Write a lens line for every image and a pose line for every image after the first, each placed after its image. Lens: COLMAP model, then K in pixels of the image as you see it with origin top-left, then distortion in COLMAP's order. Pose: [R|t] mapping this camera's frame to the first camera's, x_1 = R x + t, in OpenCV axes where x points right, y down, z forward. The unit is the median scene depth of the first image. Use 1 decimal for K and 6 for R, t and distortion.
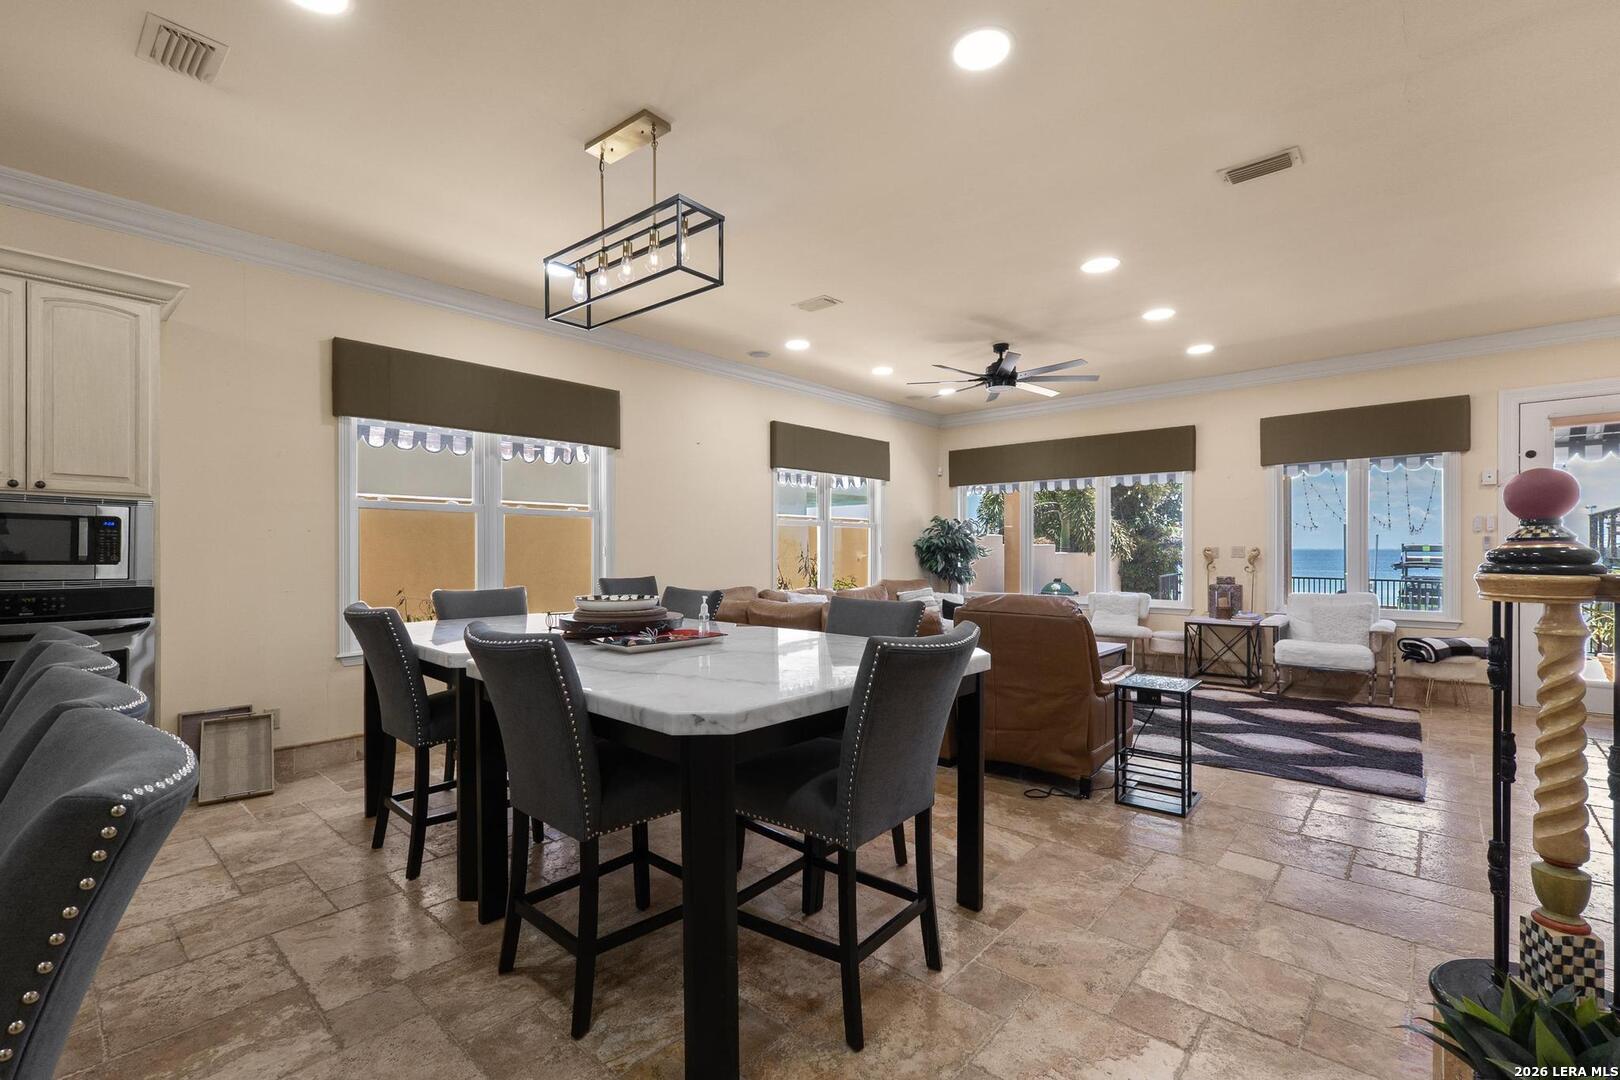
lens RADIAL K [[706.2, 0, 806.1], [0, 706.2, 548.8], [0, 0, 1]] dist [0.001971, 0.000352]
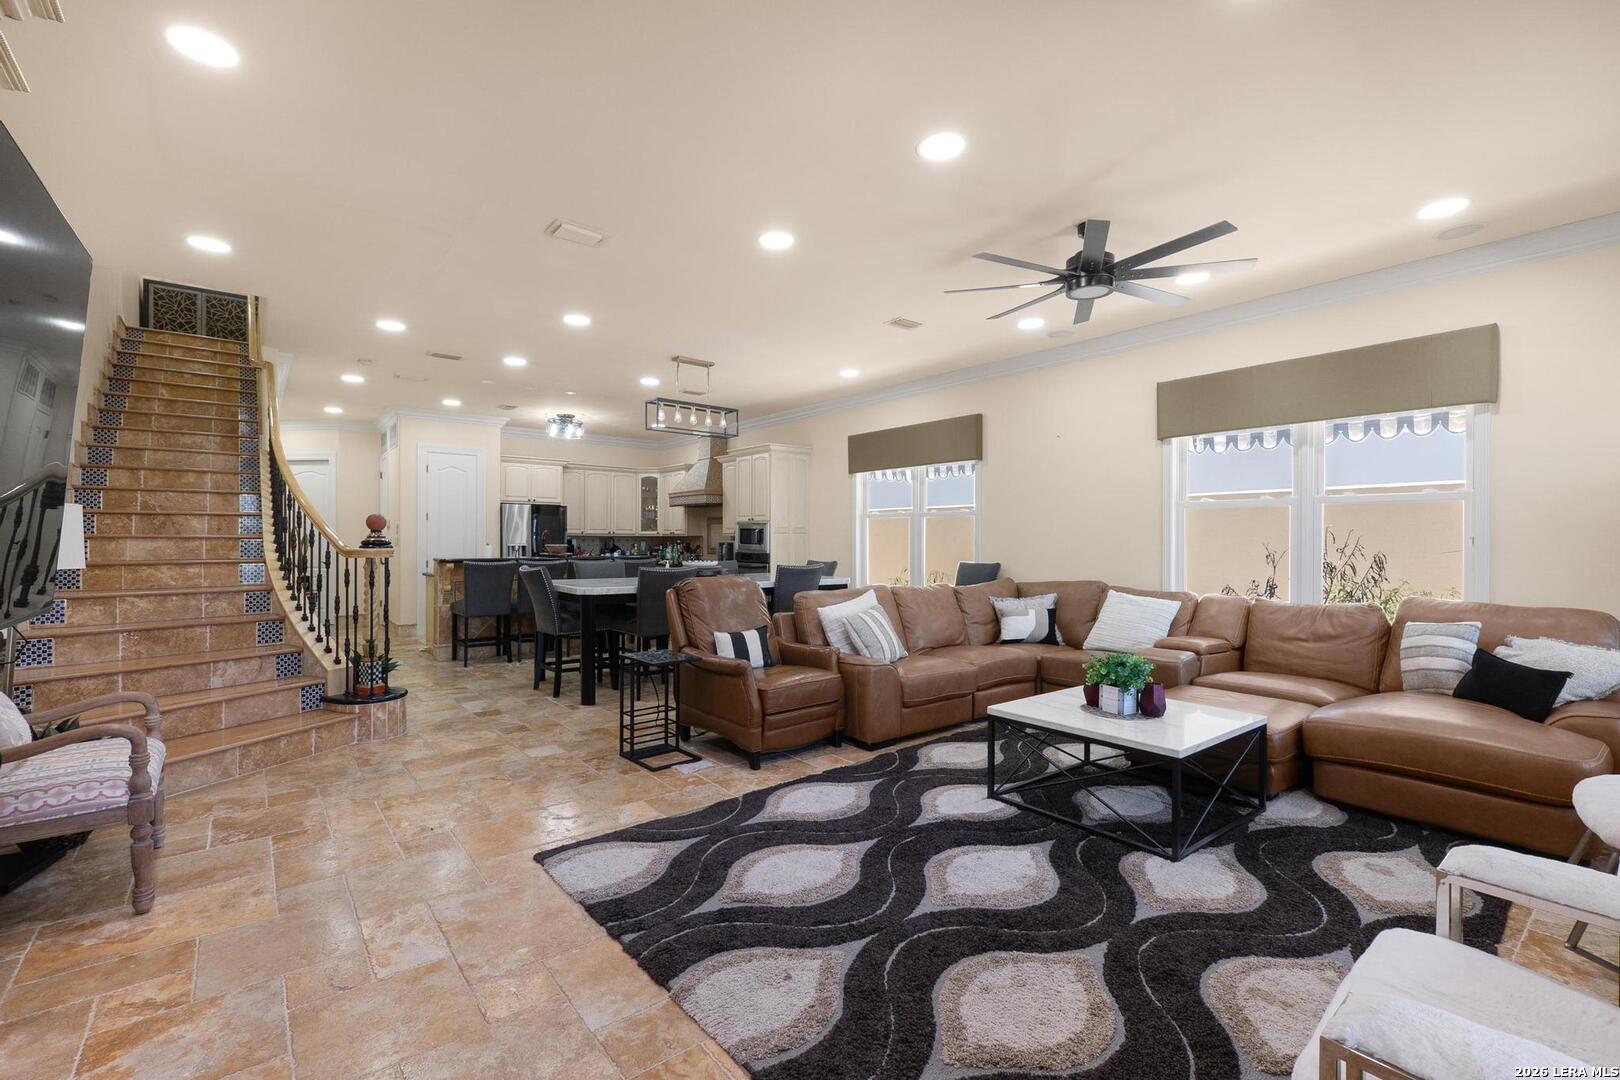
lens RADIAL K [[706.2, 0, 798.3], [0, 706.2, 543.7], [0, 0, 1]] dist [0.001971, 0.000352]
pose [[-0.176834, 0.005925, -0.984223, 1.839599], [-0.001644, 0.999979, 0.006315, -0.003807], [0.984239, 0.002735, -0.176821, 1.650980]]
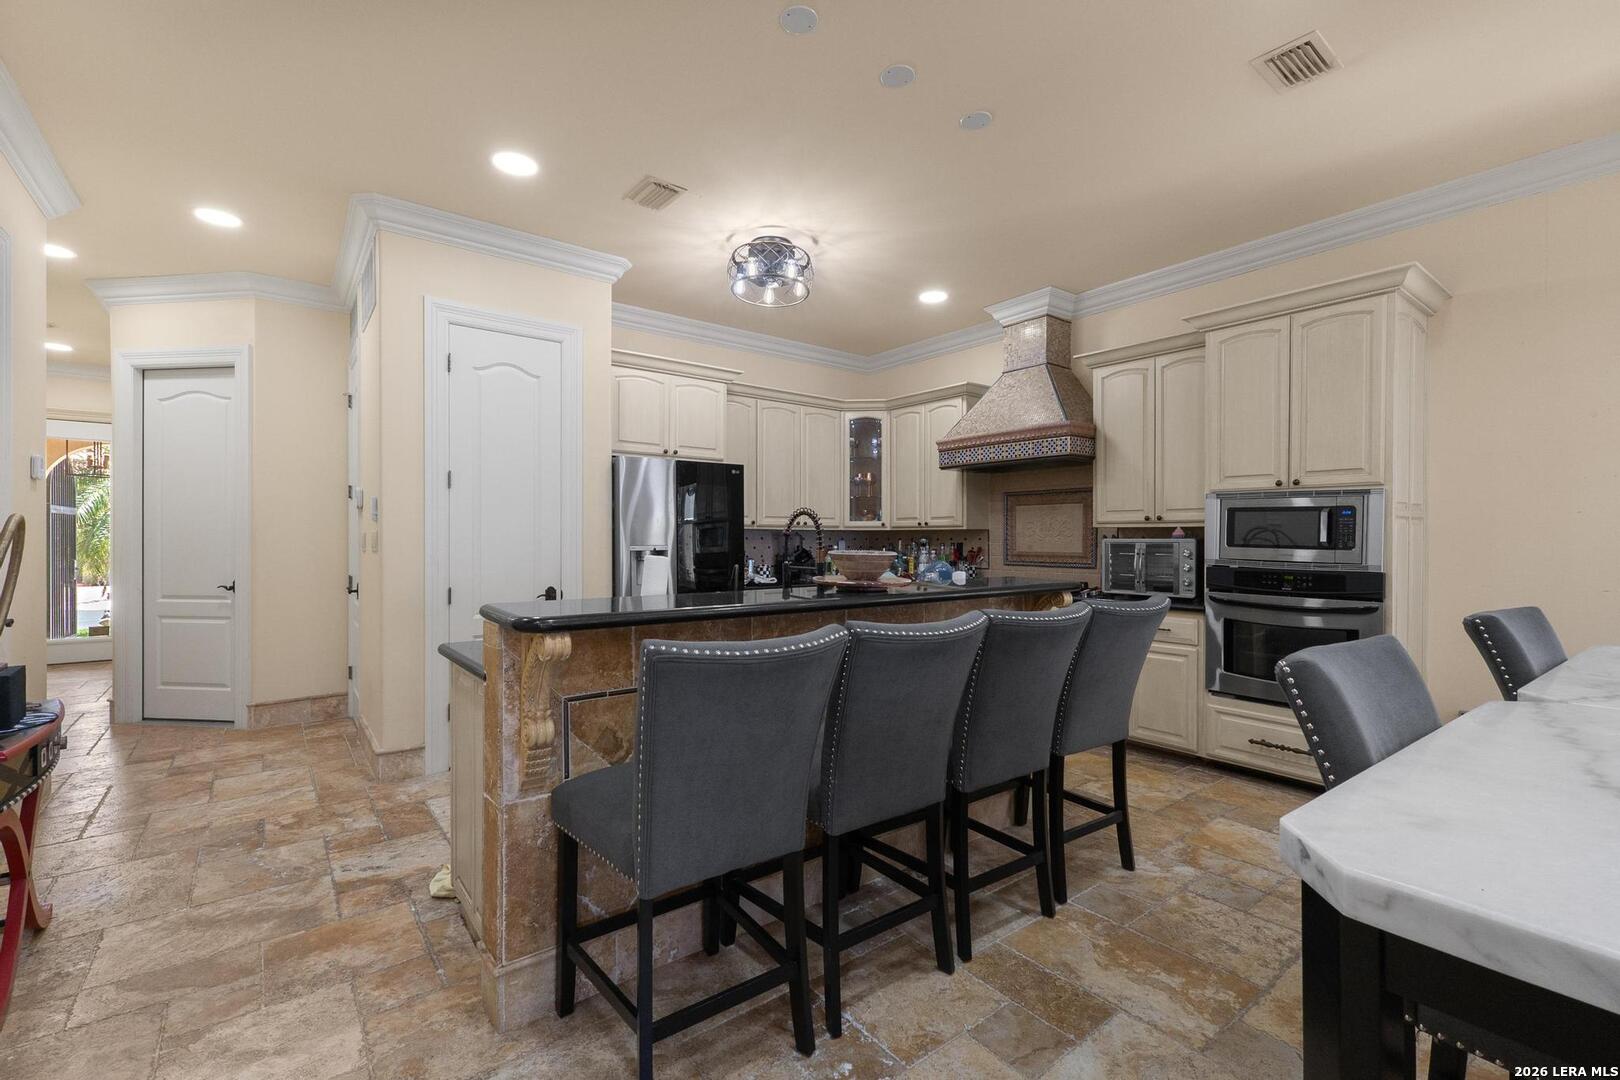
lens RADIAL K [[706.2, 0, 813.9], [0, 706.2, 538.6], [0, 0, 1]] dist [0.001971, 0.000352]
pose [[-0.175445, 0.001918, -0.984487, 0.228001], [0.001108, 0.999998, 0.001751, 0.001581], [0.984489, -0.000784, -0.175447, 0.380651]]
